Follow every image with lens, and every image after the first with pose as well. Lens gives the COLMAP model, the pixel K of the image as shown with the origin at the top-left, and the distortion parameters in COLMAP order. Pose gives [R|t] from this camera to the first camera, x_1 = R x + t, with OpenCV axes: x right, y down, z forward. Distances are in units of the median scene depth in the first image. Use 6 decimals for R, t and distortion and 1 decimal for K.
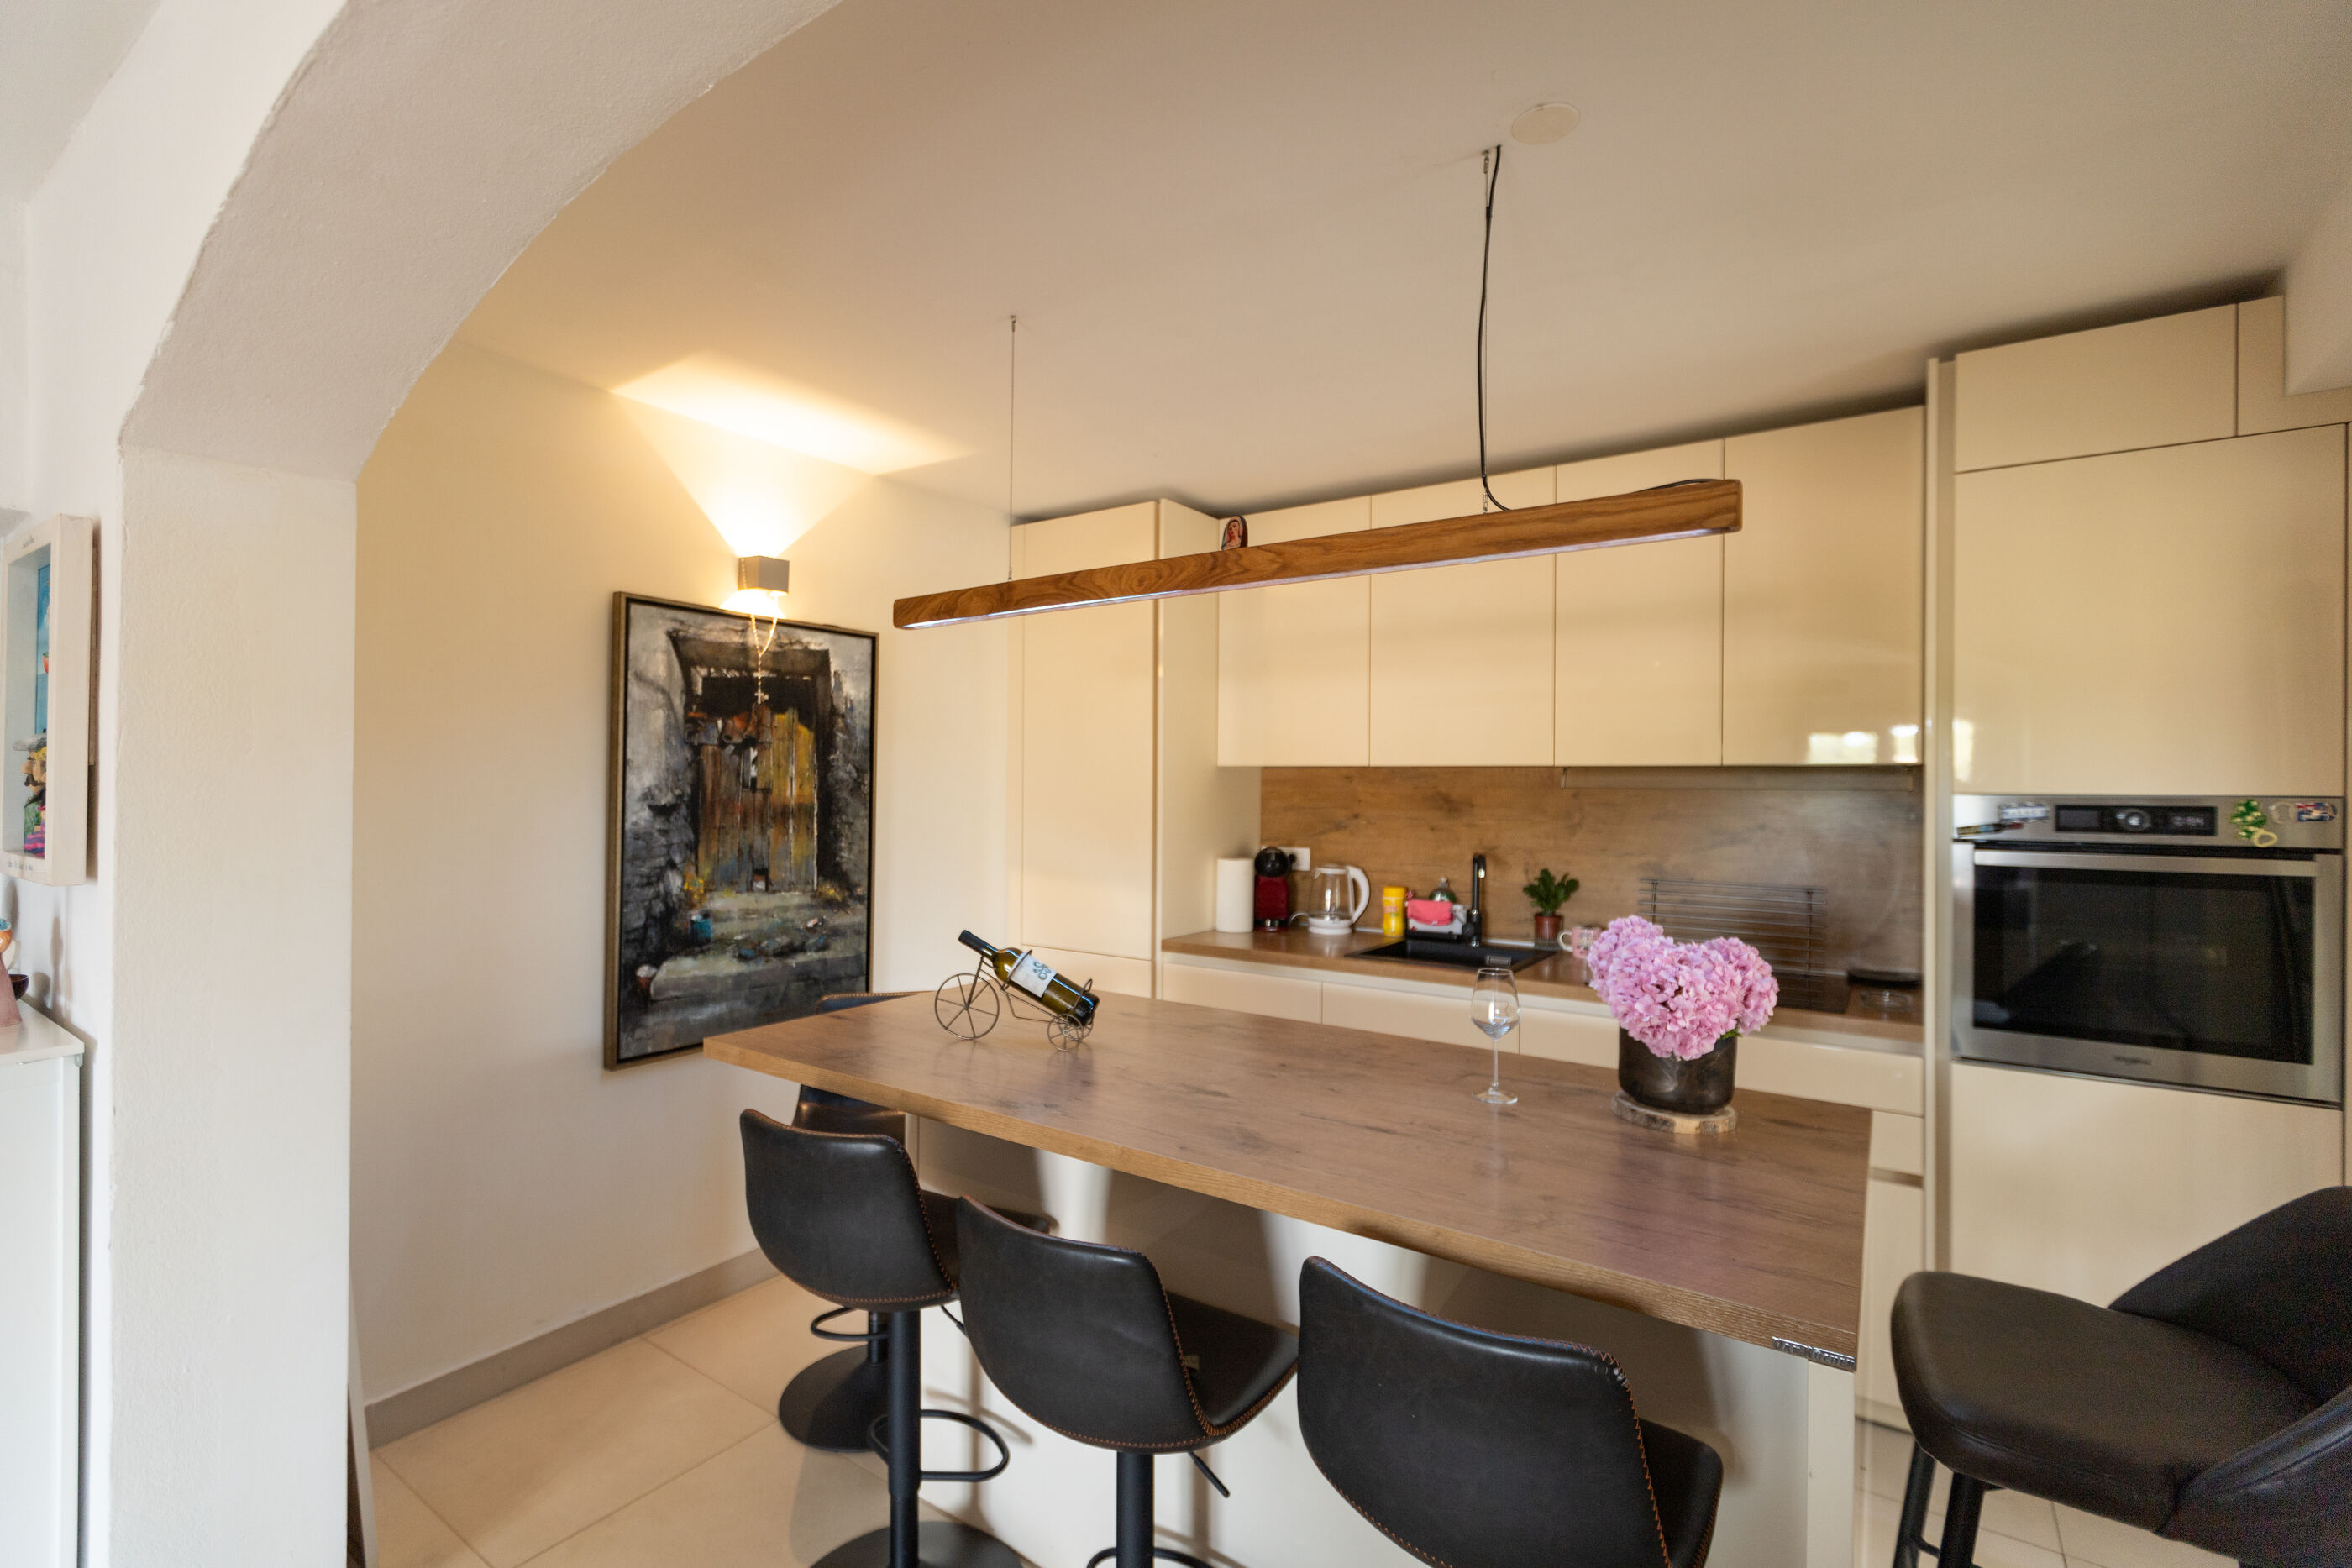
lens RADIAL K [[1049.0, 0, 1158.4], [0, 1049.0, 782.2], [0, 0, 1]] dist [0.007868, -0.003612]
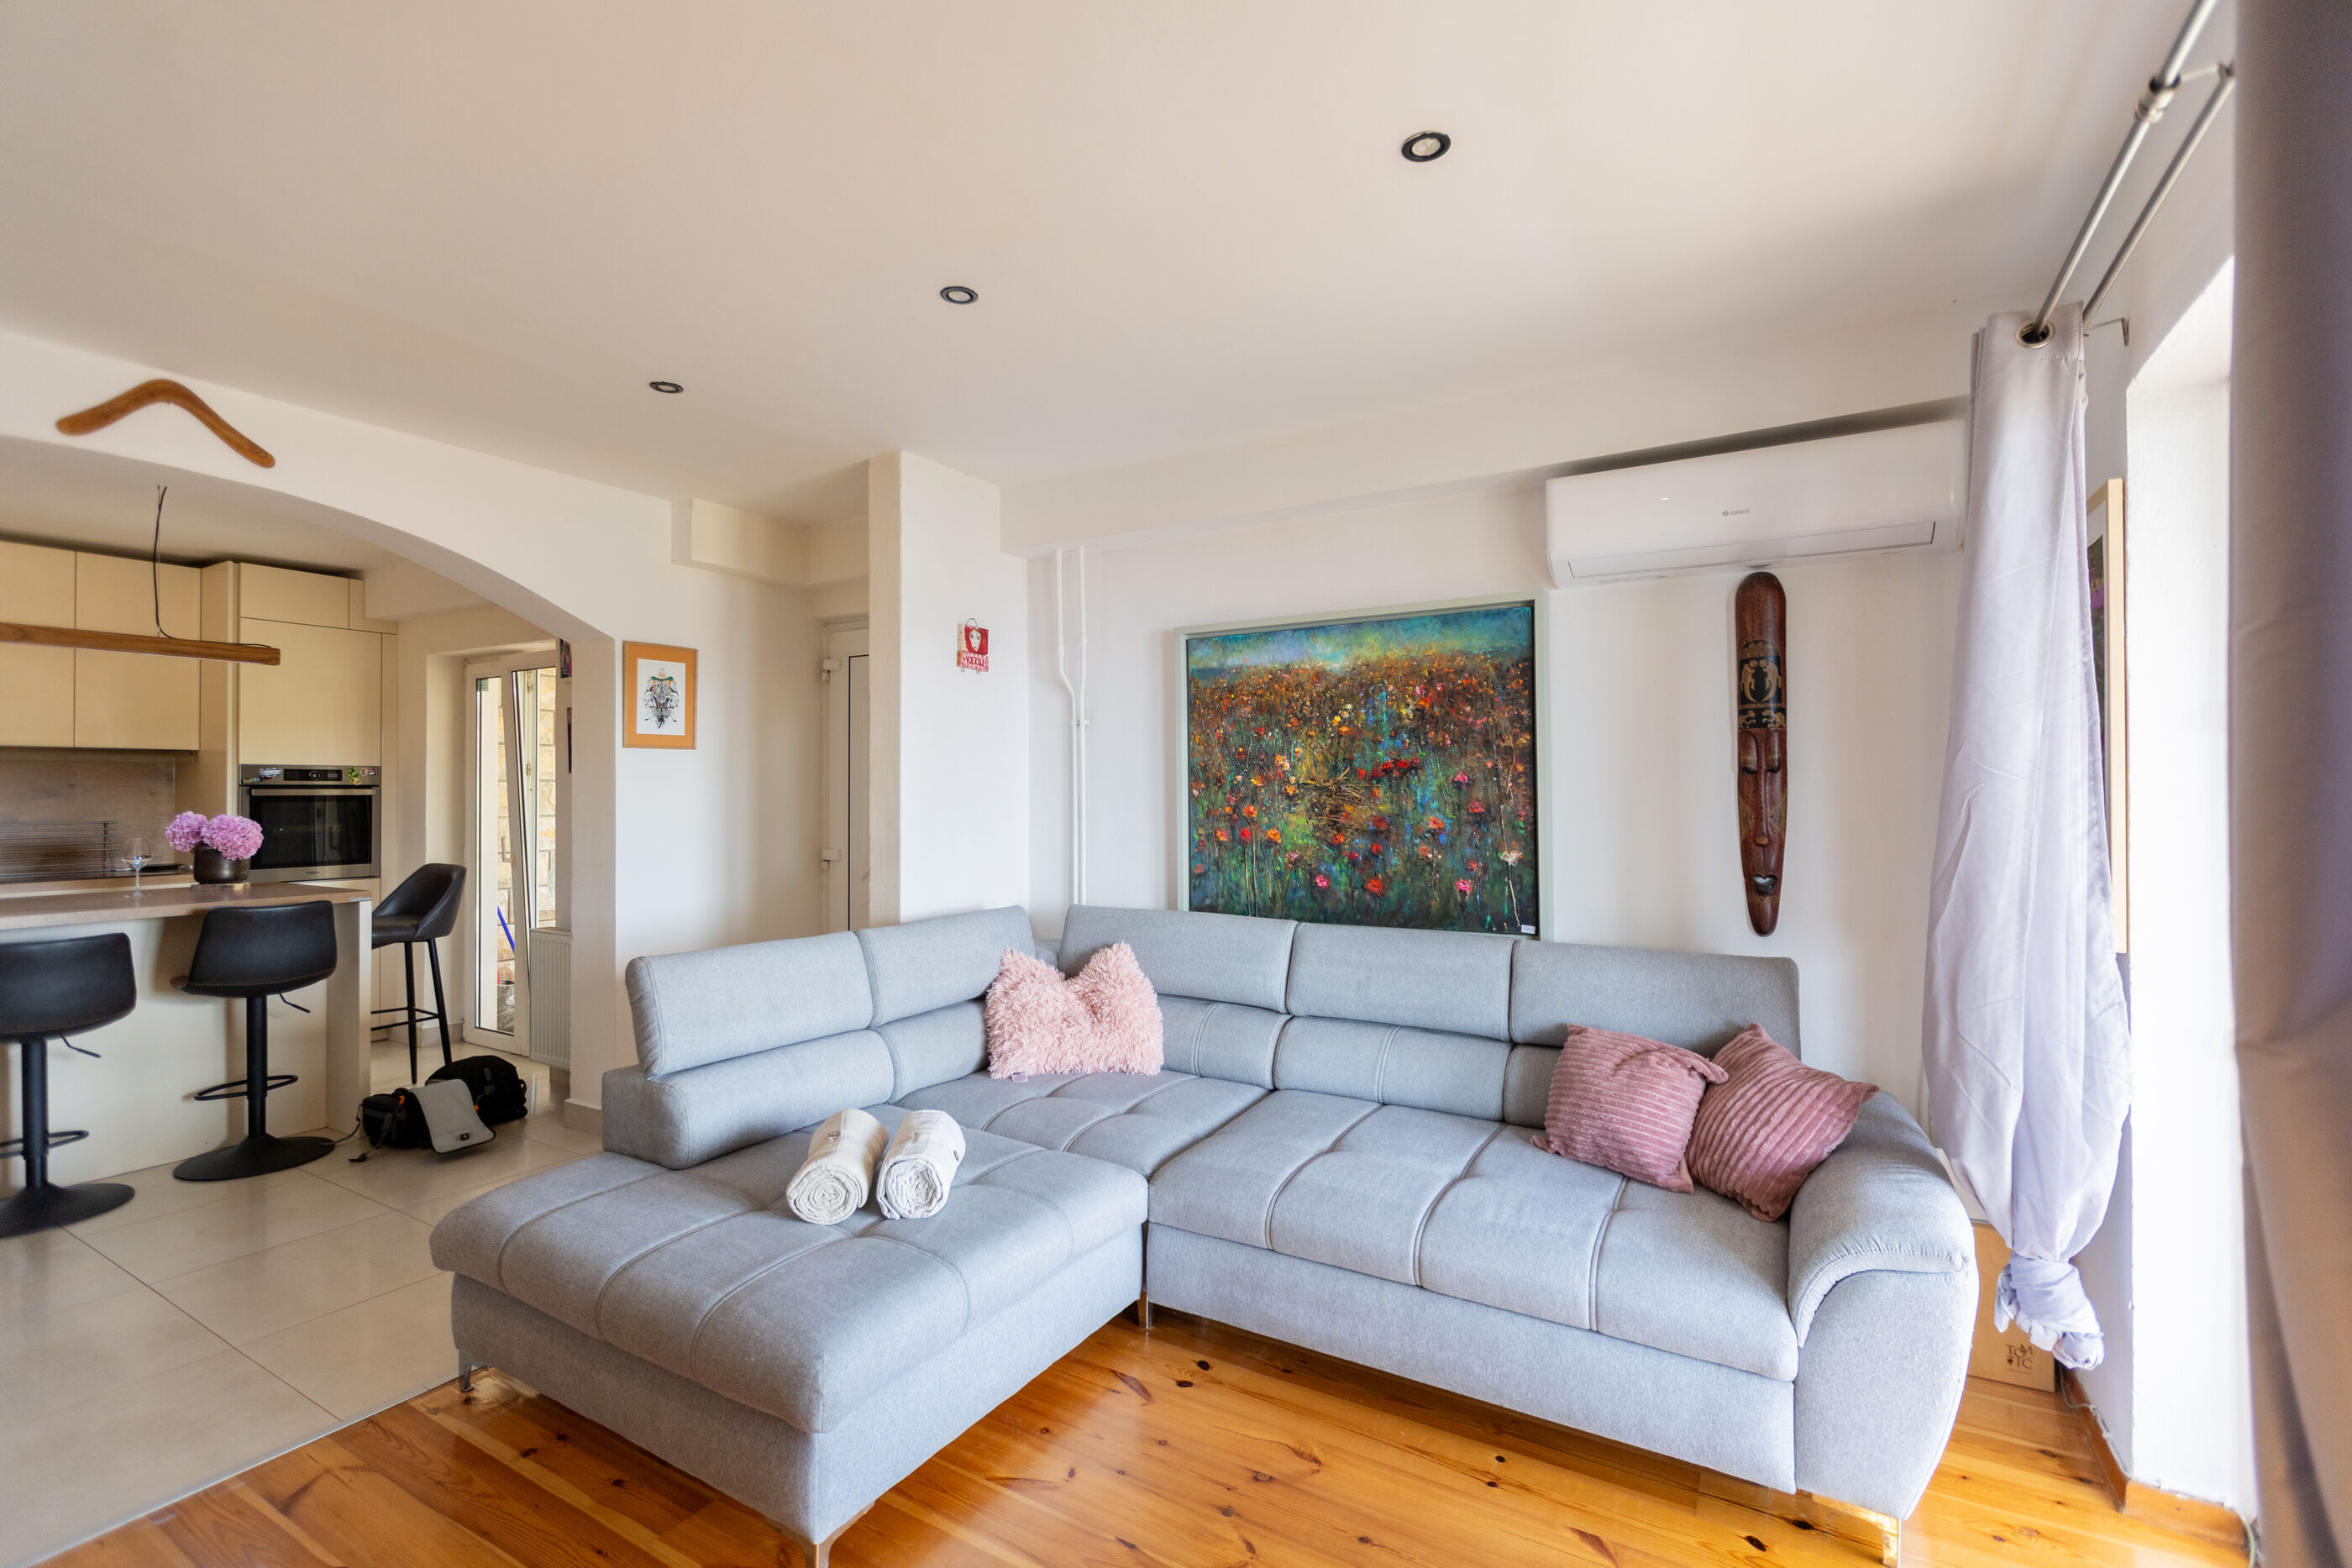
lens RADIAL K [[1049.0, 0, 1158.4], [0, 1049.0, 782.2], [0, 0, 1]] dist [0.007868, -0.003612]
pose [[-0.059338, -0.000143, 0.998238, -1.064996], [-0.003476, 0.999994, -0.000063, 0.028993], [-0.998232, -0.003474, -0.059338, -0.536368]]
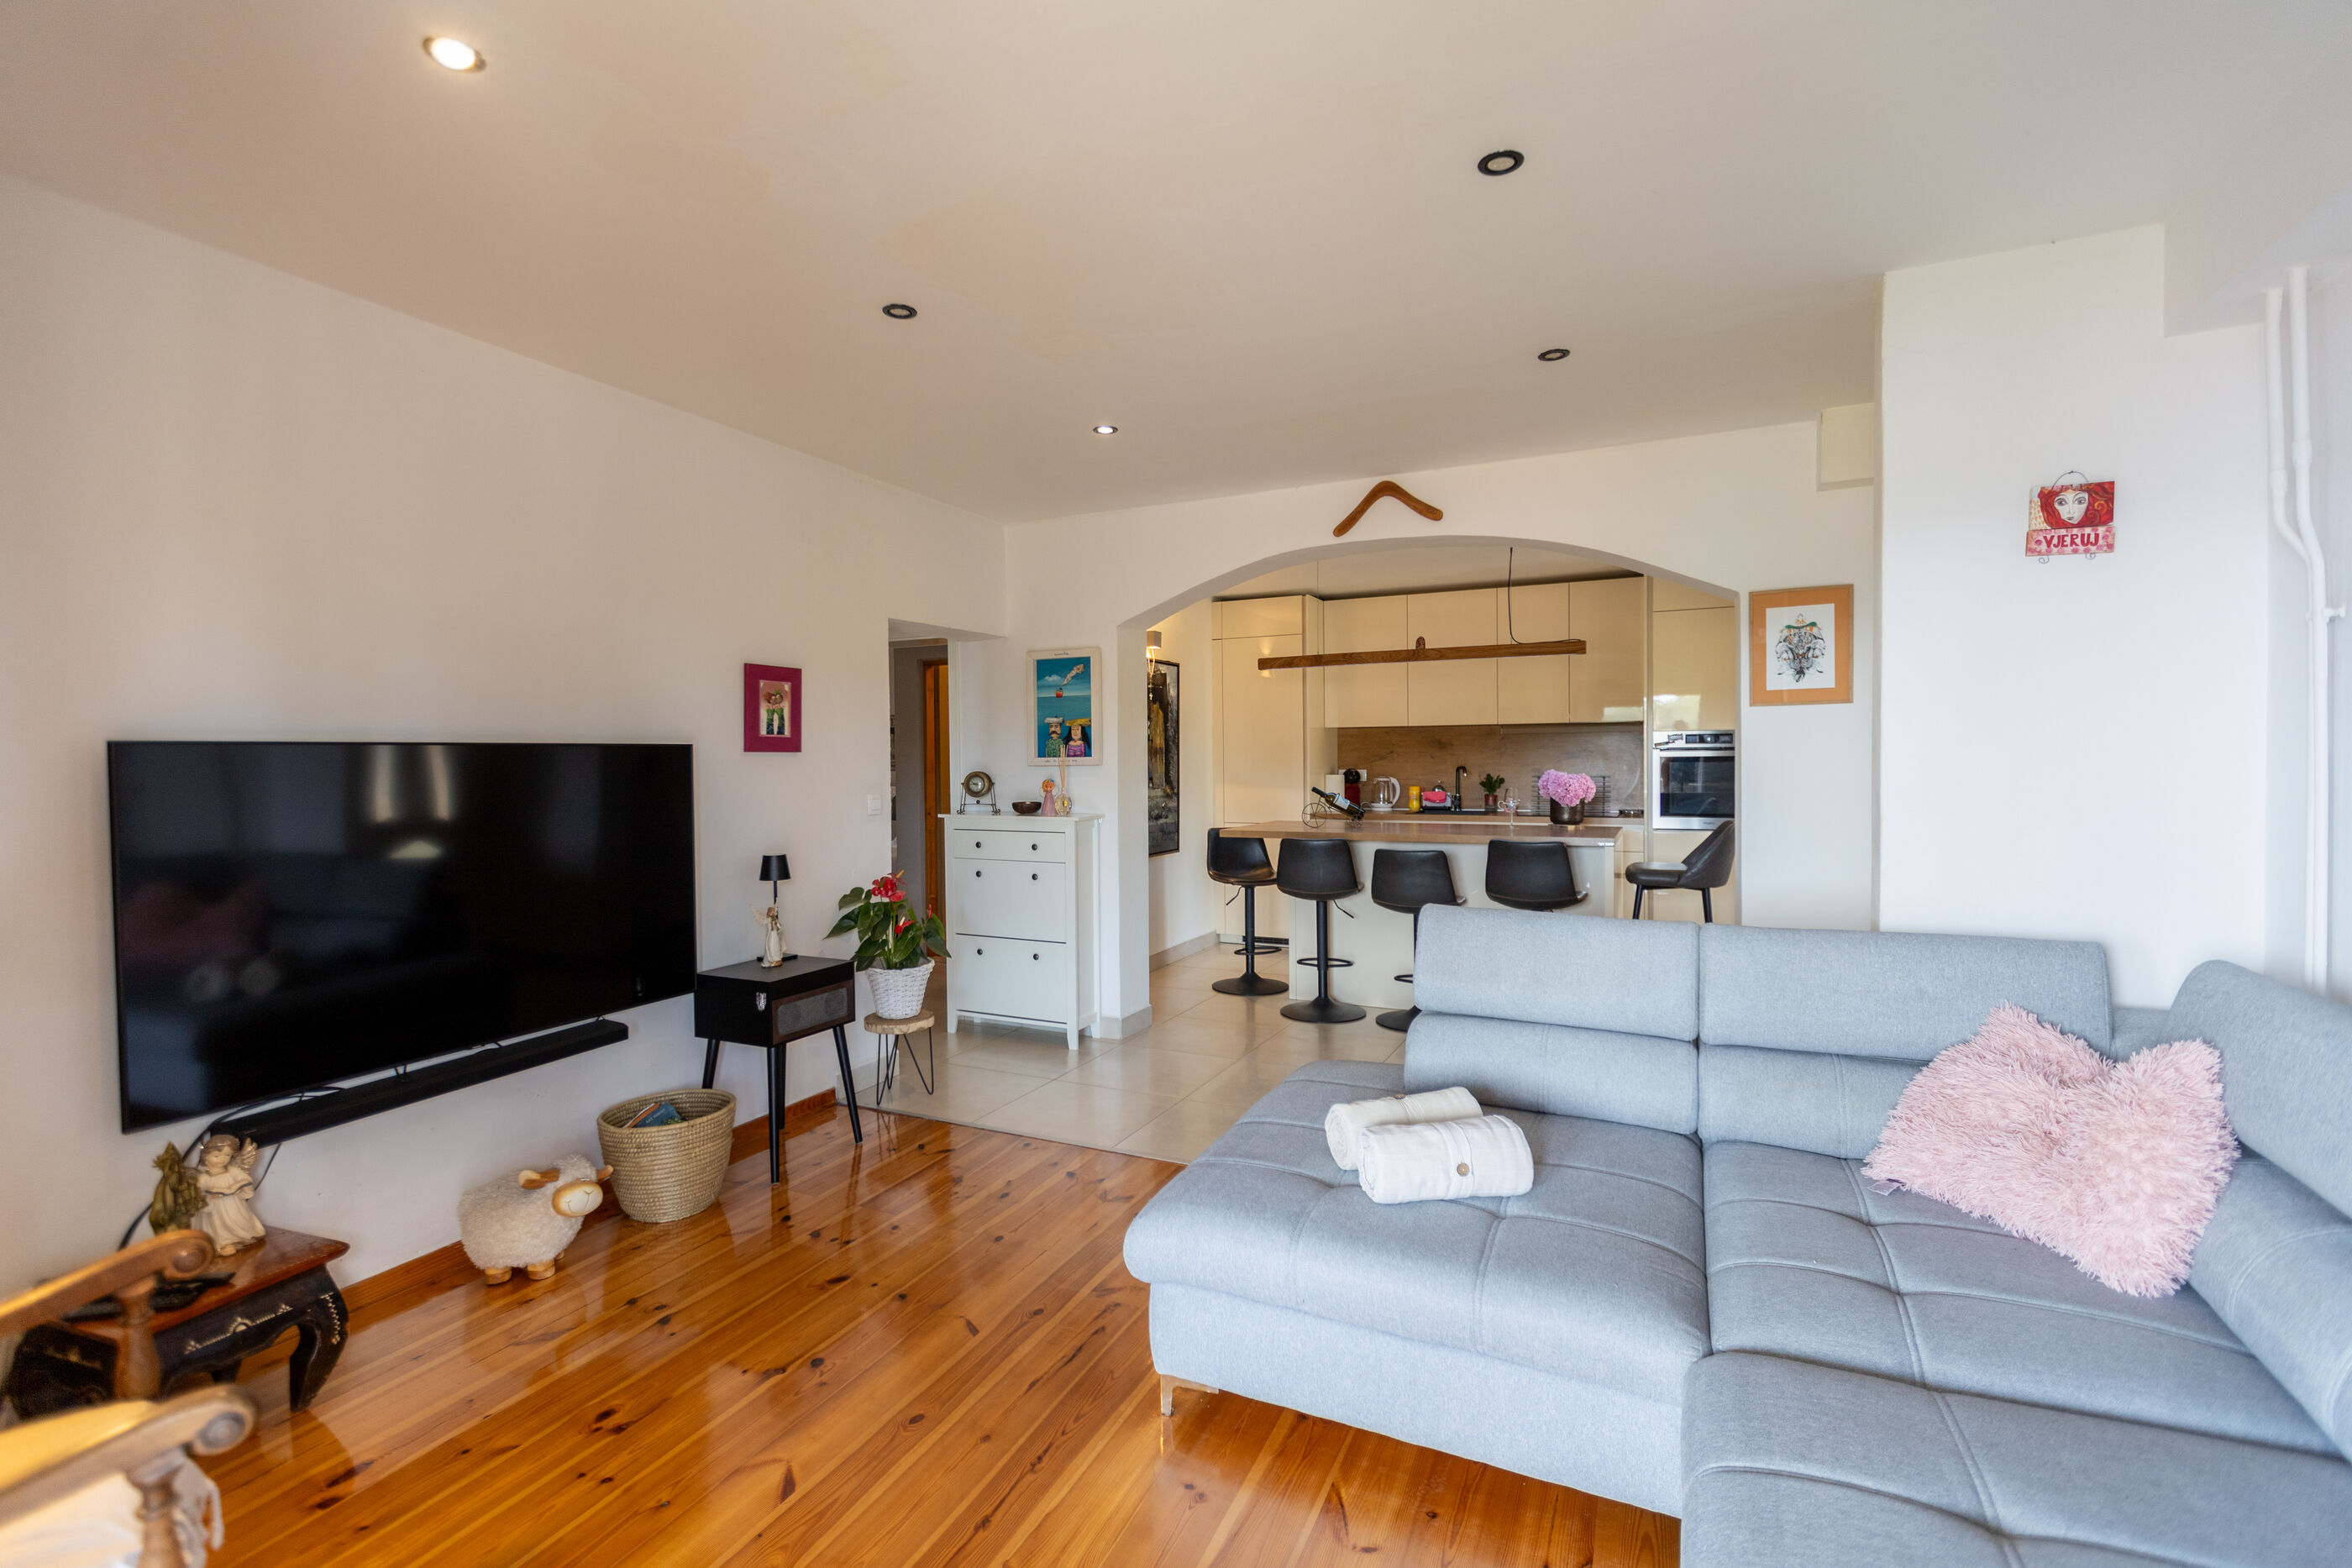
lens RADIAL K [[1049.0, 0, 1158.4], [0, 1049.0, 782.2], [0, 0, 1]] dist [0.007868, -0.003612]
pose [[0.988133, -0.022160, 0.151996, -0.629944], [0.018037, 0.999432, 0.028451, 0.029122], [-0.152540, -0.025372, 0.987972, -1.016513]]
